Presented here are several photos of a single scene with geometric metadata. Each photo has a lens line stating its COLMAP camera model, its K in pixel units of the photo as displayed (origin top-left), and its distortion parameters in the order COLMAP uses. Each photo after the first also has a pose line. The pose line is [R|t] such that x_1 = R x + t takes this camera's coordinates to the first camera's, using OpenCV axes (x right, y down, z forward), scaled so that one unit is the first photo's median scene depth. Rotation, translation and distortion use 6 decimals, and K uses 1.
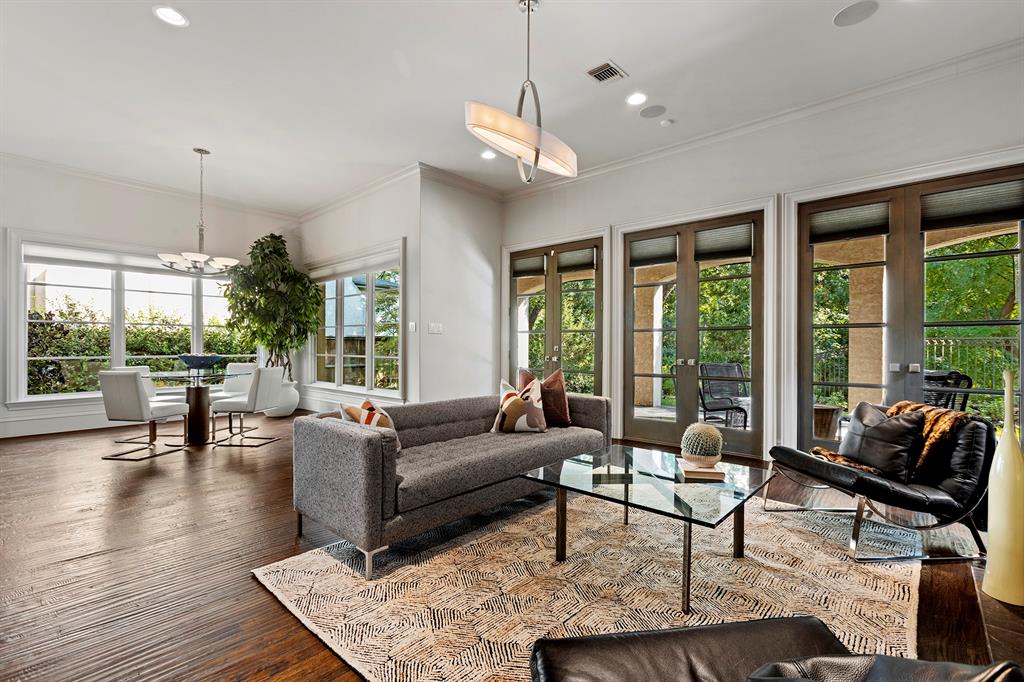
lens RADIAL K [[463.3, 0, 512.0], [0, 463.3, 341.0], [0, 0, 1]] dist [-0.000263, 0.000577]
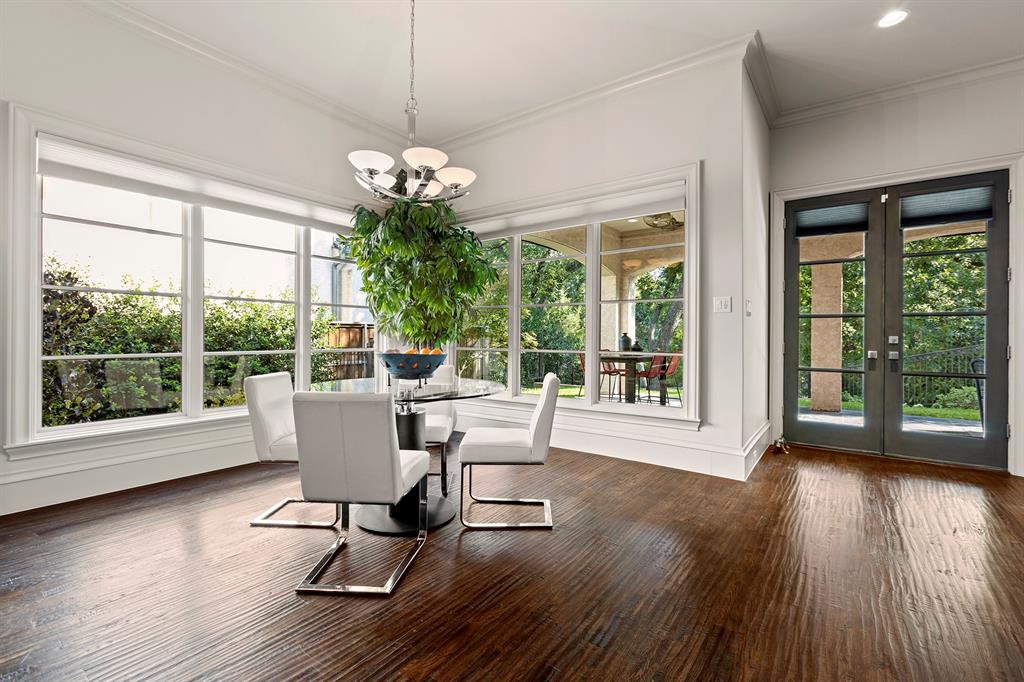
lens RADIAL K [[453.6, 0, 512.0], [0, 453.6, 341.0], [0, 0, 1]] dist [0.001418, 0.000291]
pose [[0.994714, 0.000562, 0.102683, -0.523370], [-0.002026, 0.999898, 0.014150, 0.009044], [-0.102665, -0.014283, 0.994613, 0.400595]]
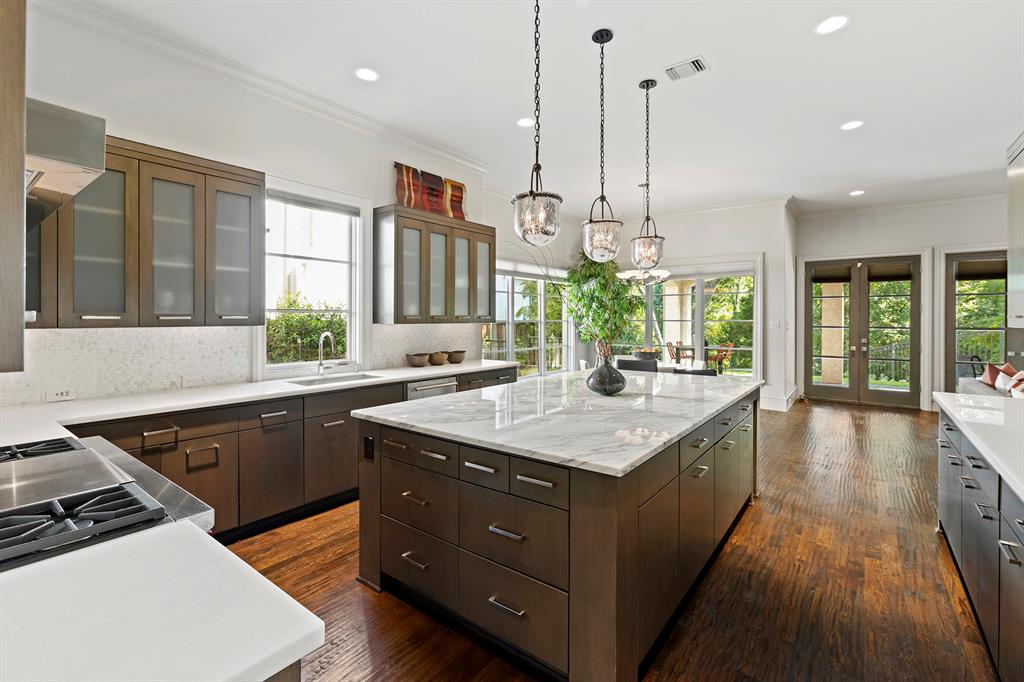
lens RADIAL K [[453.6, 0, 512.8], [0, 453.6, 321.3], [0, 0, 1]] dist [-0.000678, 0.000070]
pose [[0.996527, -0.000648, 0.083272, -0.959082], [-0.000301, 0.999935, 0.011386, -0.051275], [-0.083274, -0.011371, 0.996462, -0.147695]]
